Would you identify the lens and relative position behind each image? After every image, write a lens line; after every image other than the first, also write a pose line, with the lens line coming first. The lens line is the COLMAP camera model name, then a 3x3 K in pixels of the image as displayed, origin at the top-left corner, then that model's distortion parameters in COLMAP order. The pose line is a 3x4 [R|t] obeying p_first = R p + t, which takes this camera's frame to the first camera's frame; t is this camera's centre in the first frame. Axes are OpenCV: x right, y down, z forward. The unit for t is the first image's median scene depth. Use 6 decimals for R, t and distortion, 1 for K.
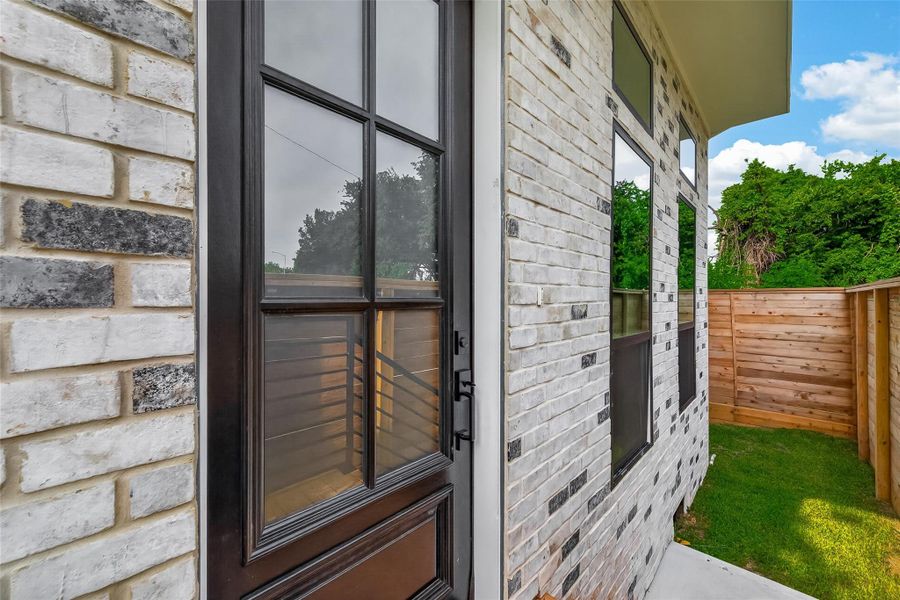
lens RADIAL K [[354.3, 0, 452.8], [0, 354.3, 293.5], [0, 0, 1]] dist [0.001126, -0.000219]
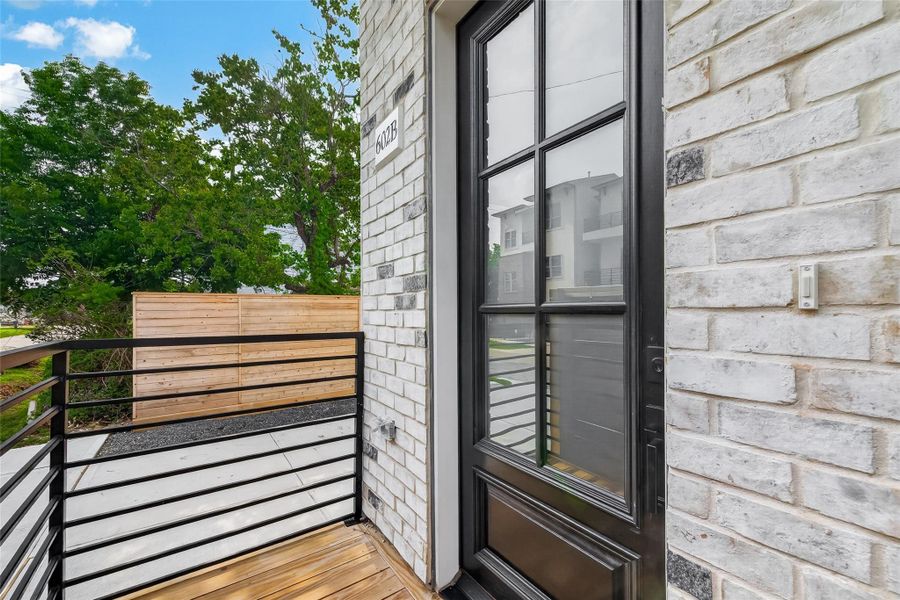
lens RADIAL K [[354.3, 0, 452.8], [0, 354.3, 293.5], [0, 0, 1]] dist [0.001126, -0.000219]
pose [[-0.182471, -0.036544, -0.982532, 0.973468], [0.034010, 0.998476, -0.043454, 0.025235], [0.982623, -0.041345, -0.180950, 0.945370]]
